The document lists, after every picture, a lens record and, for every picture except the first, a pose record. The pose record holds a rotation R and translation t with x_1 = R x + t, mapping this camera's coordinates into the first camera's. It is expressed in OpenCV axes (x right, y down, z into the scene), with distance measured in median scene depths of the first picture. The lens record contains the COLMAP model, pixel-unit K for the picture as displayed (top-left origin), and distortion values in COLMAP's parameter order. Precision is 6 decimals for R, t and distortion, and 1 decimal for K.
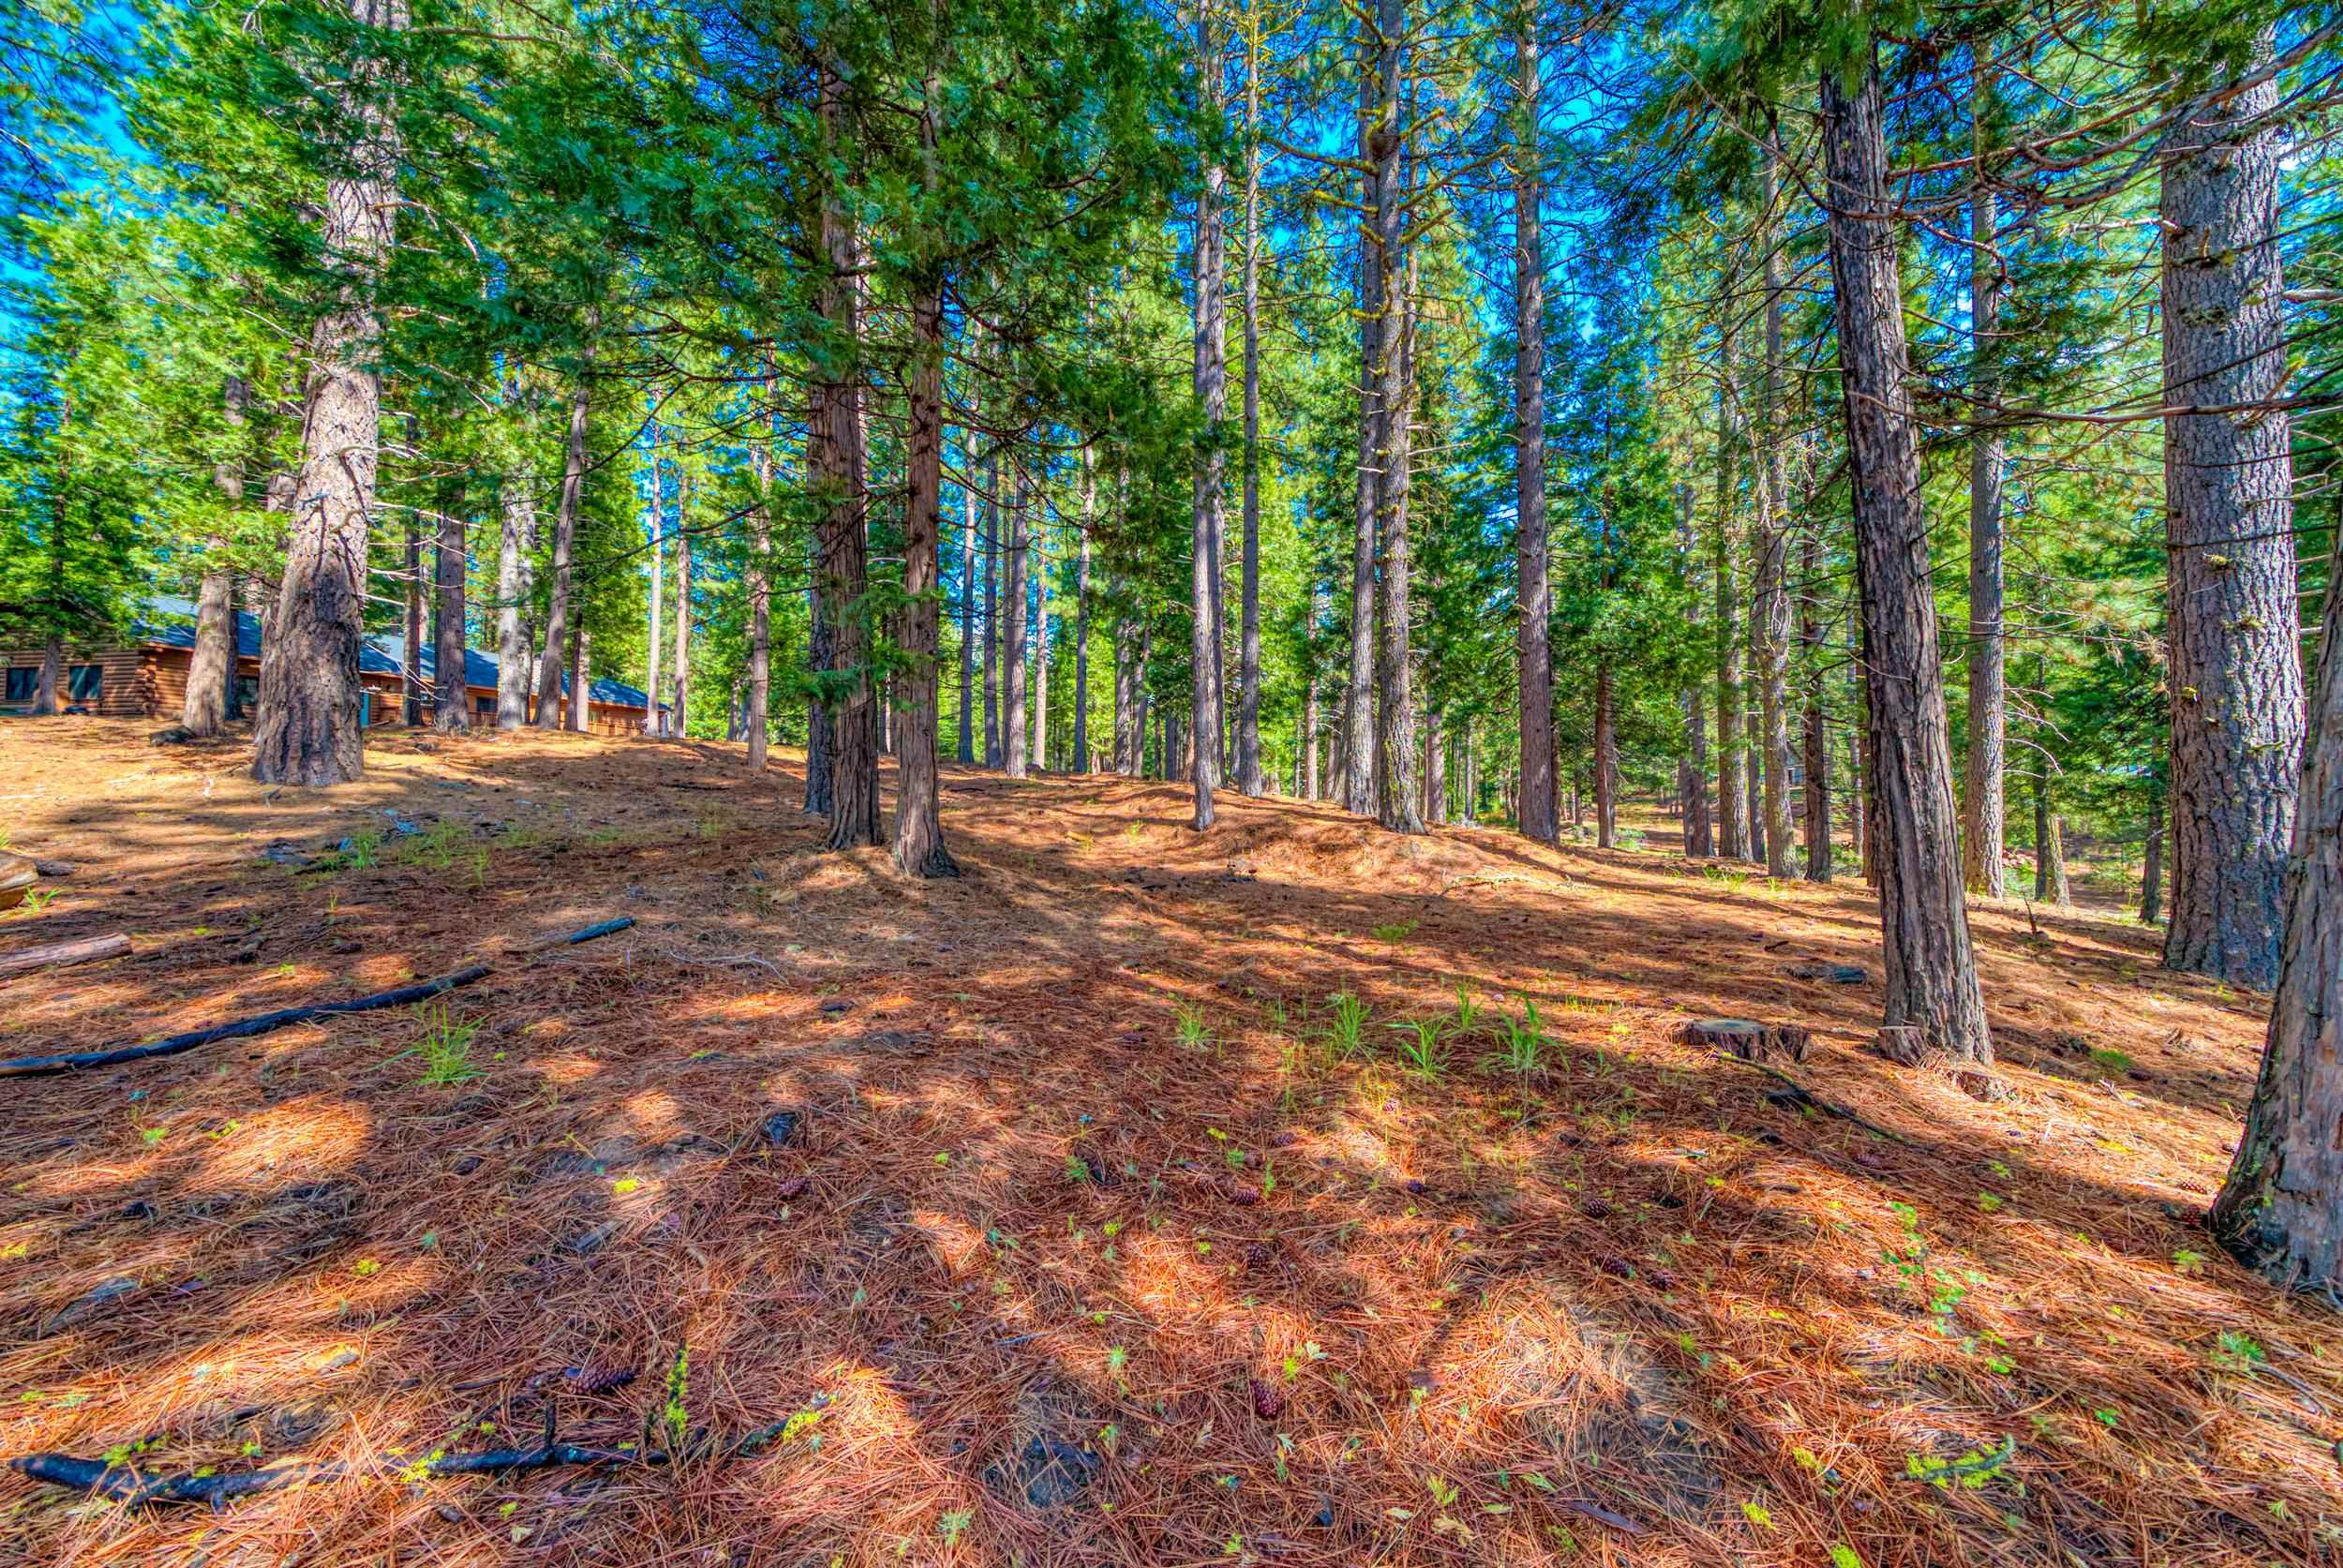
lens RADIAL K [[792.5, 0, 1172.4], [0, 792.5, 775.6], [0, 0, 1]] dist [0.001476, -0.000325]
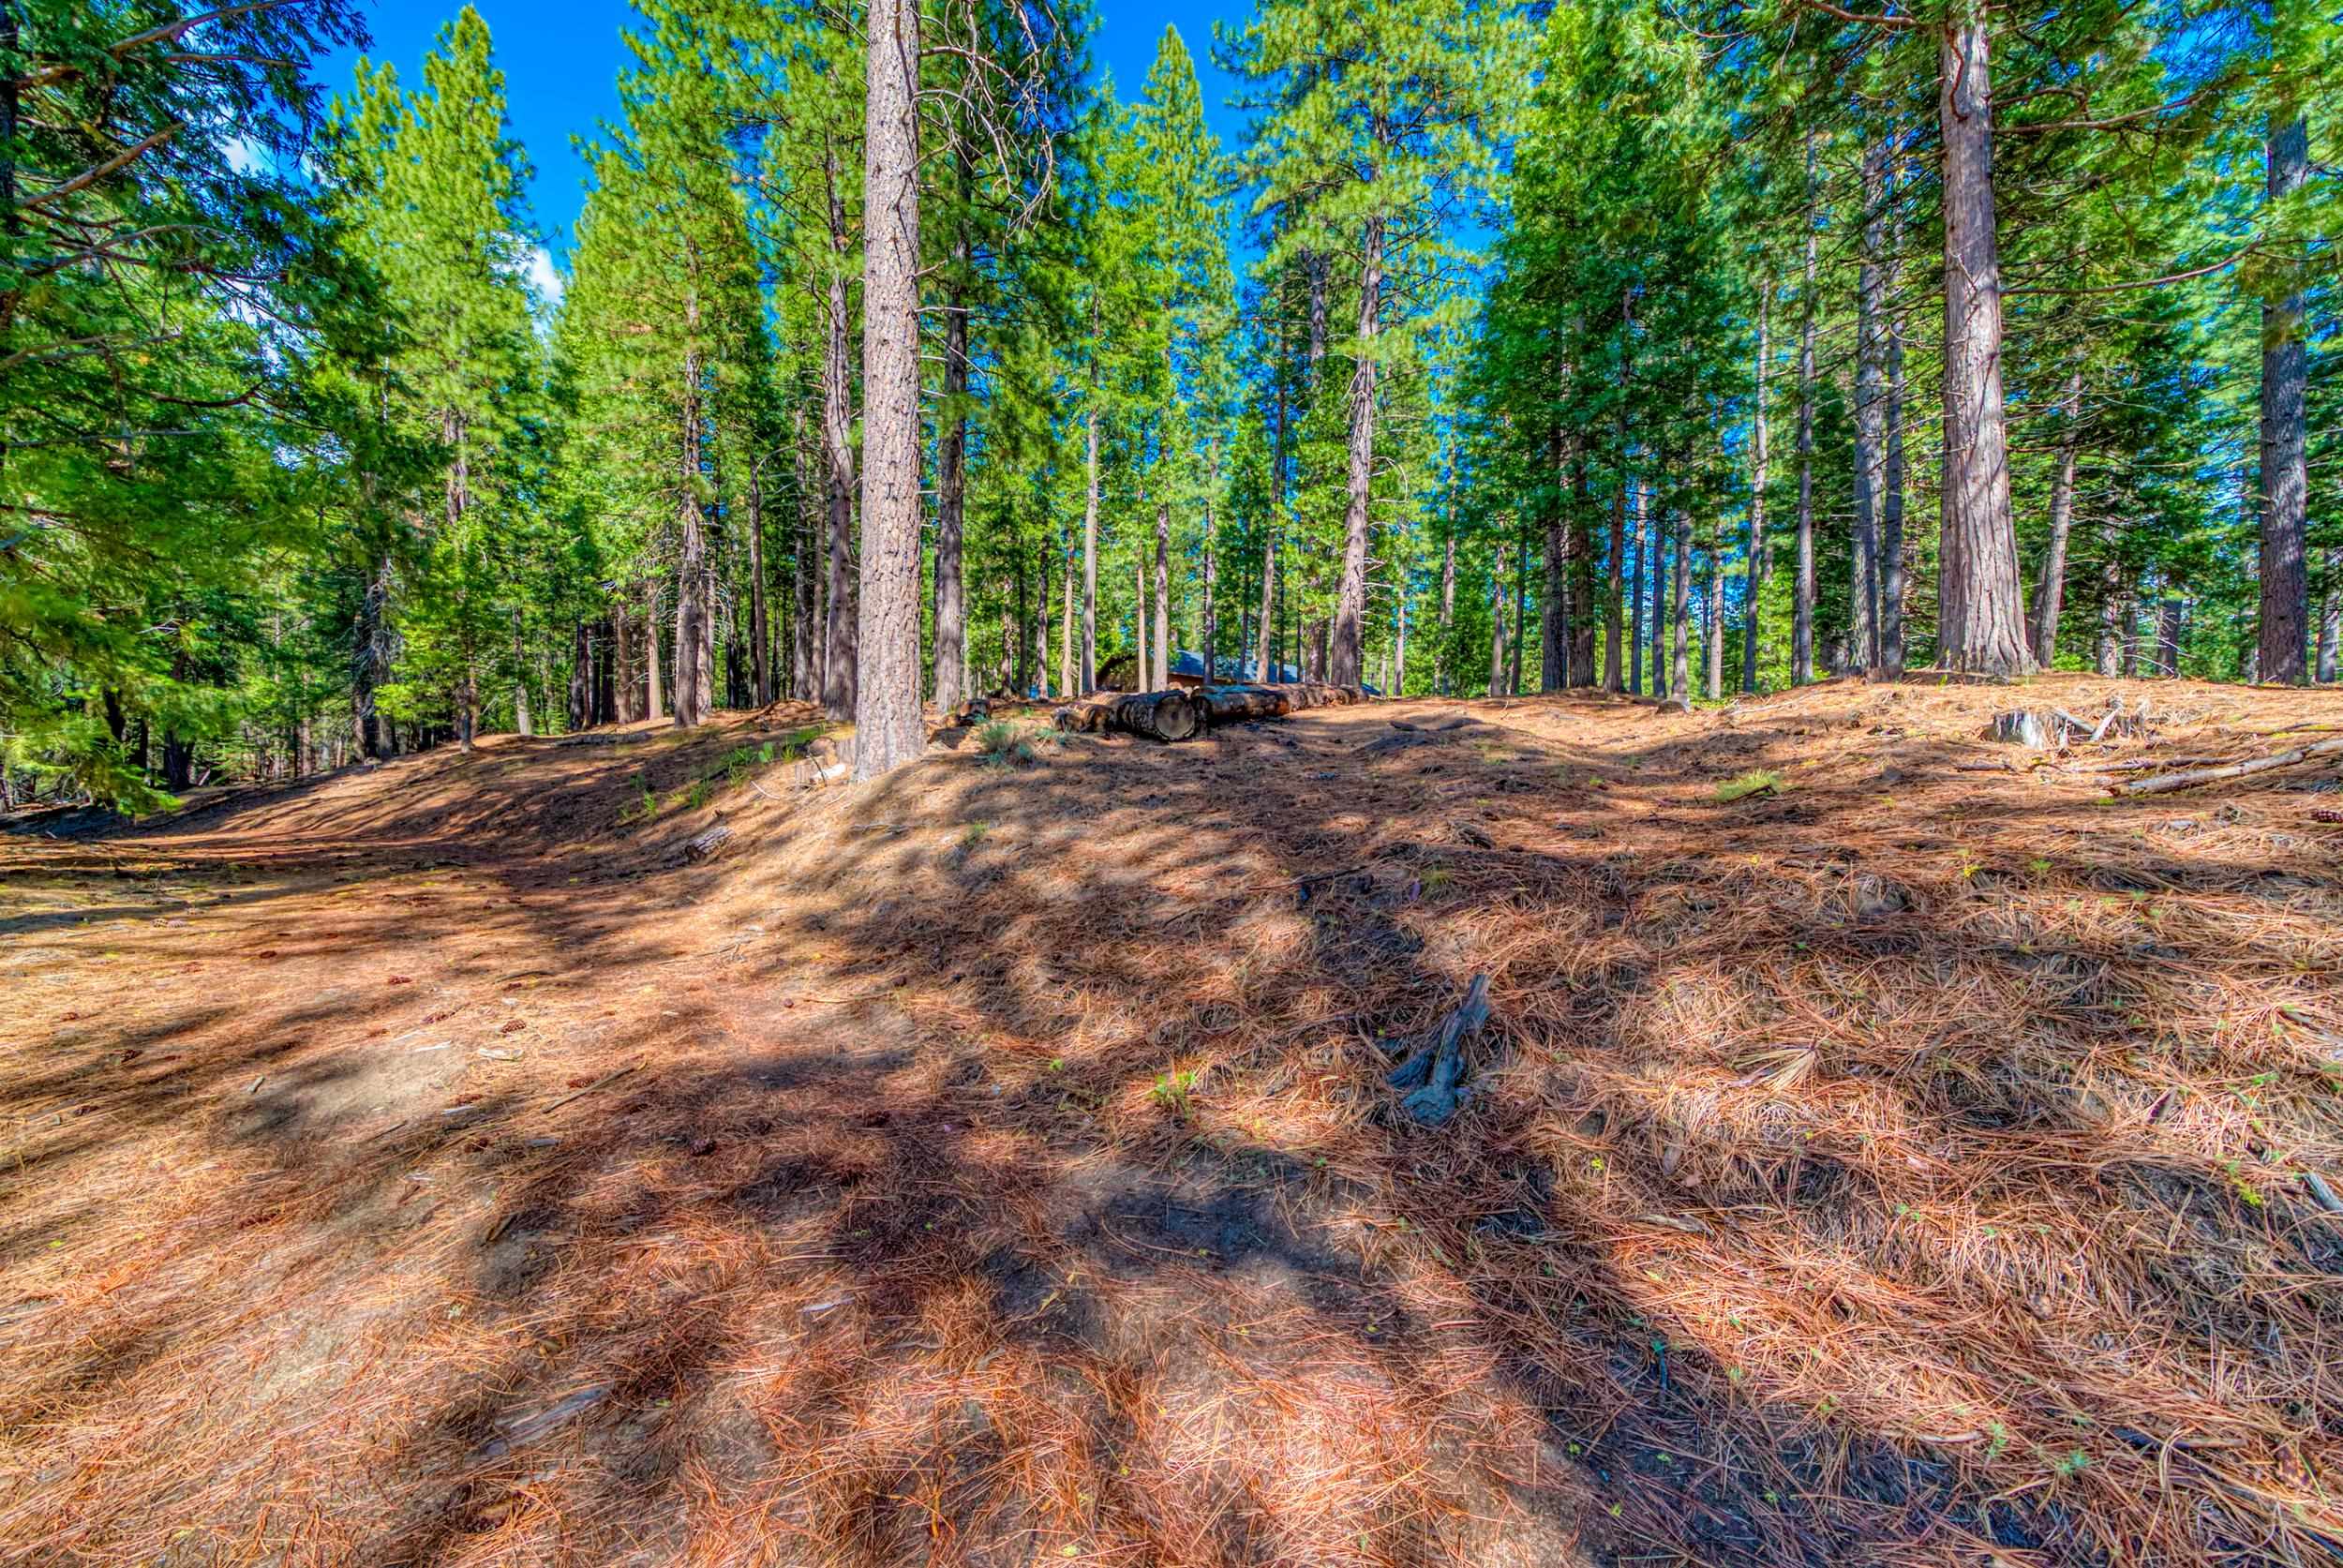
lens RADIAL K [[792.5, 0, 1172.4], [0, 792.5, 775.6], [0, 0, 1]] dist [0.001476, -0.000325]
pose [[0.714671, 0.009023, -0.699403, 0.220034], [-0.002686, 0.999945, 0.010157, 0.183993], [0.699456, -0.005380, 0.714655, -0.990397]]
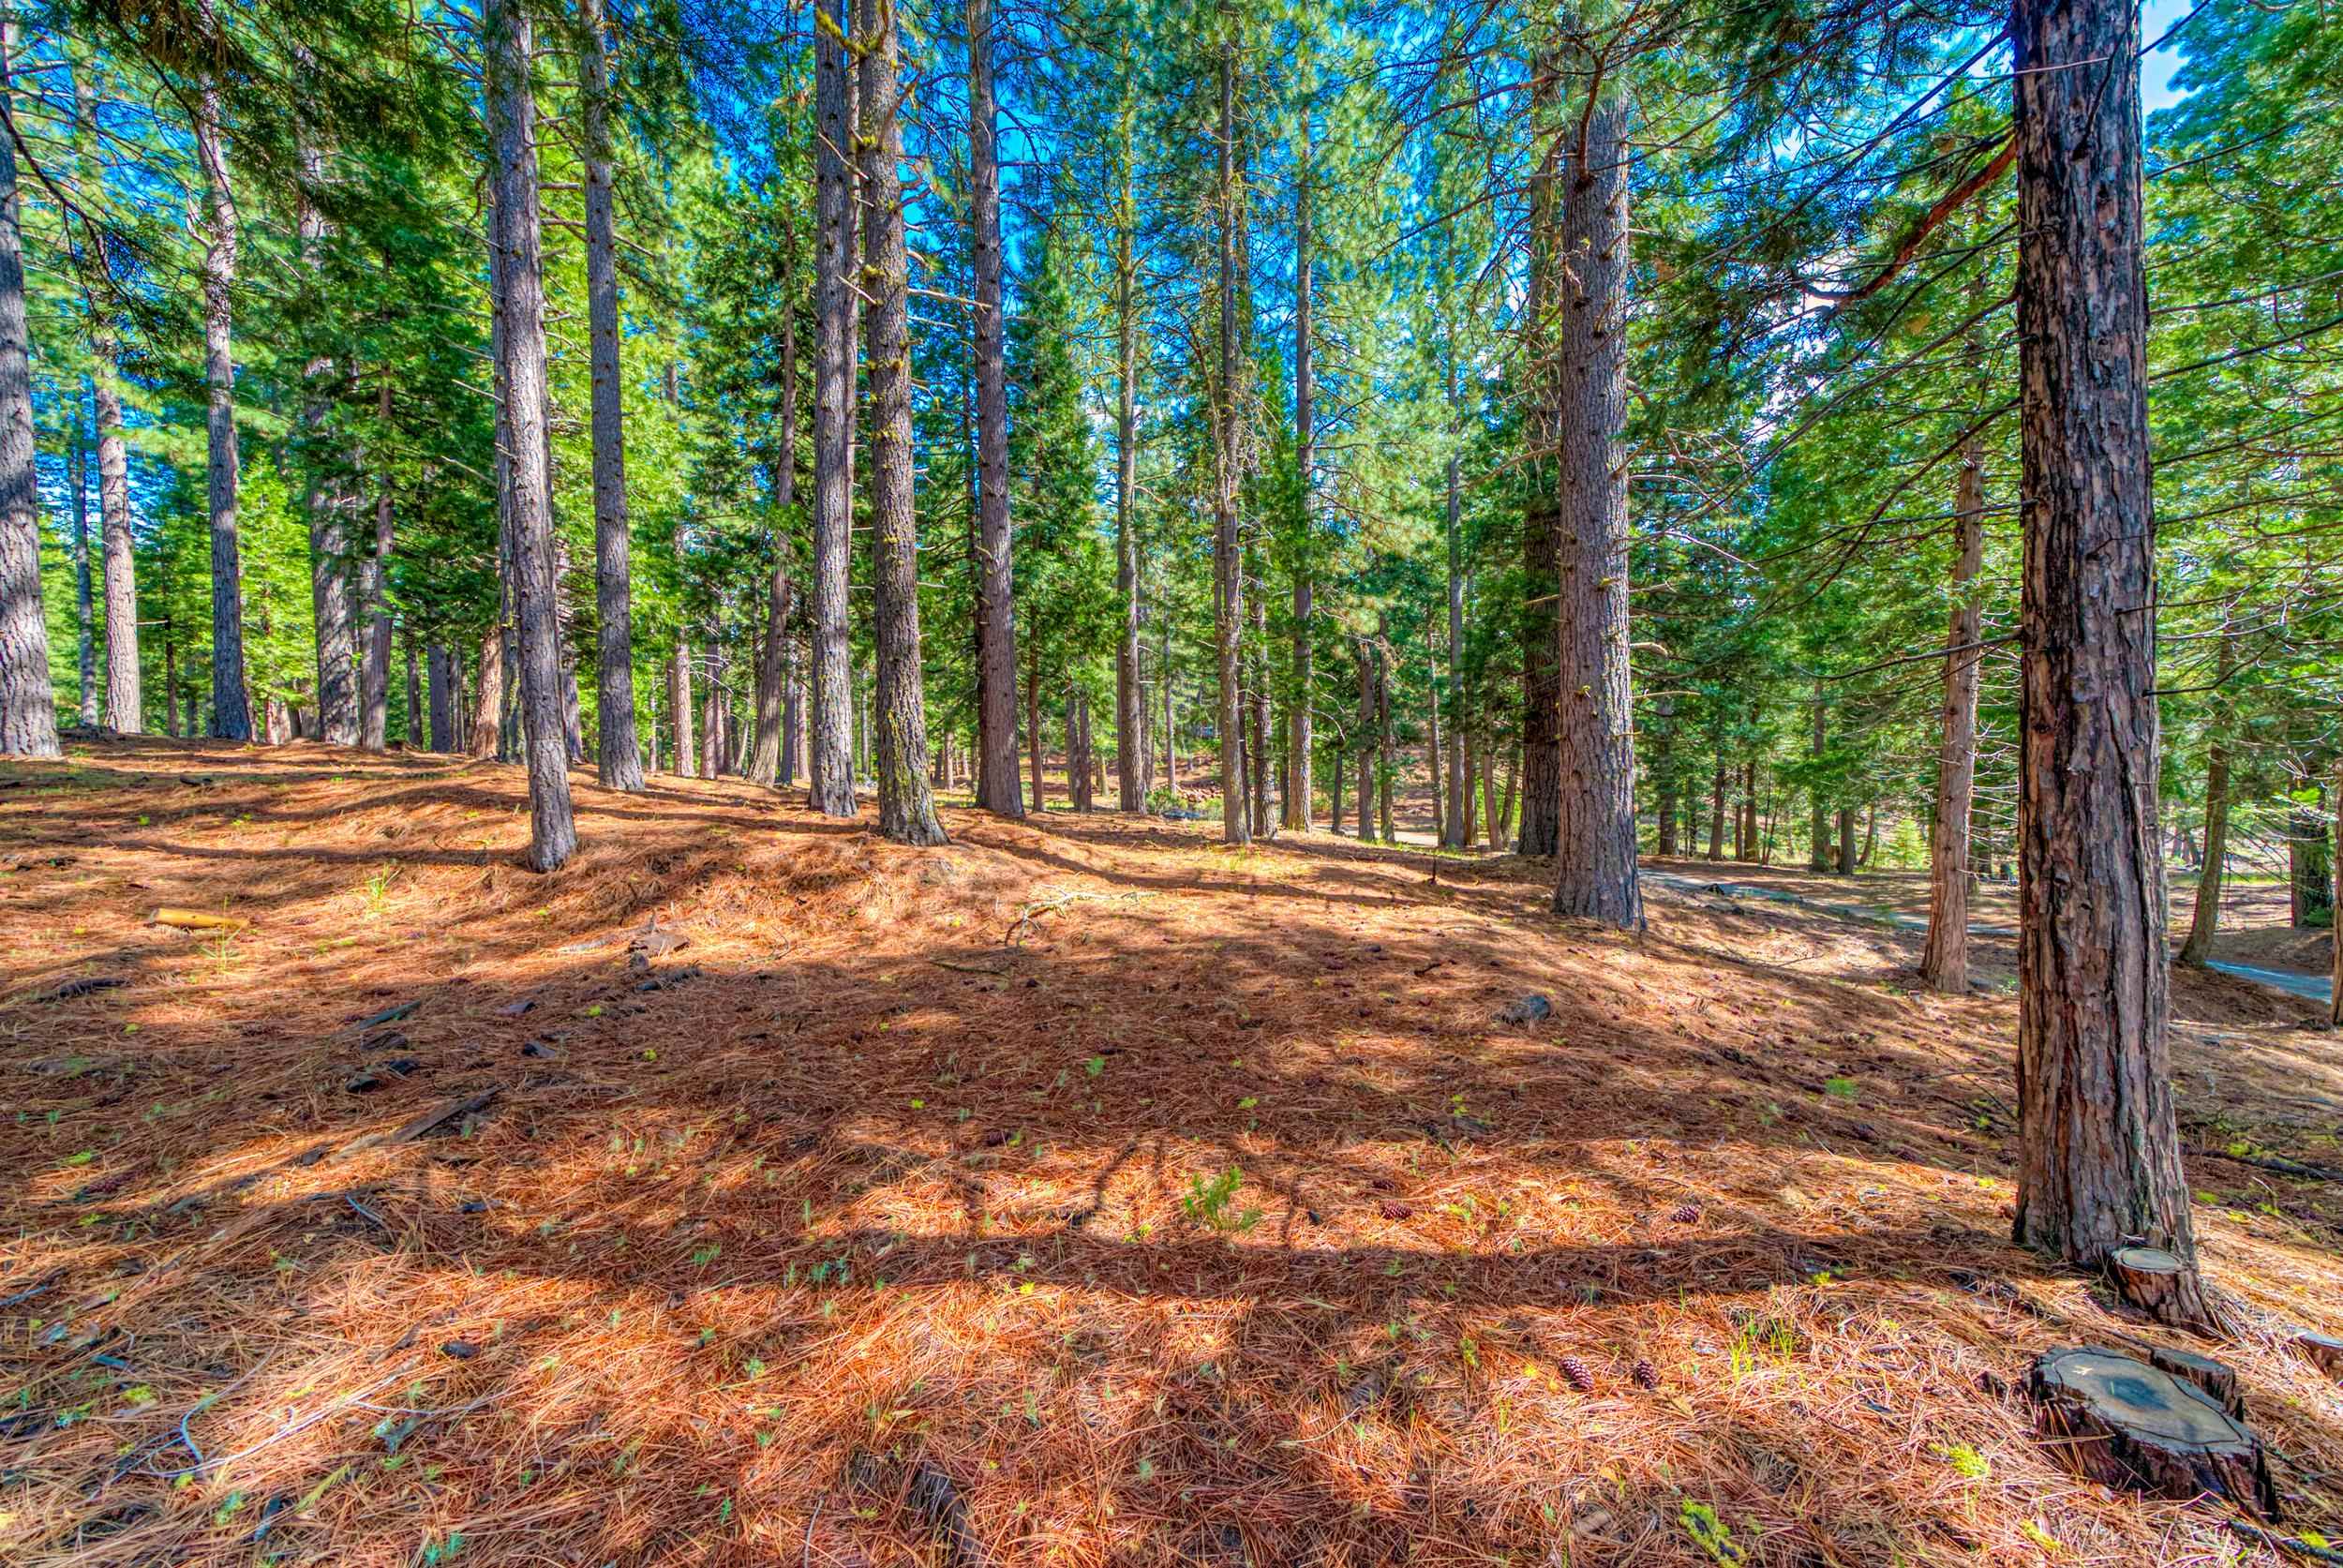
lens RADIAL K [[792.5, 0, 1172.4], [0, 792.5, 775.6], [0, 0, 1]] dist [0.001476, -0.000325]
pose [[0.736342, -0.041673, 0.675325, -0.011502], [0.001969, 0.998229, 0.059451, -0.023163], [-0.676607, -0.042446, 0.735120, 0.262827]]
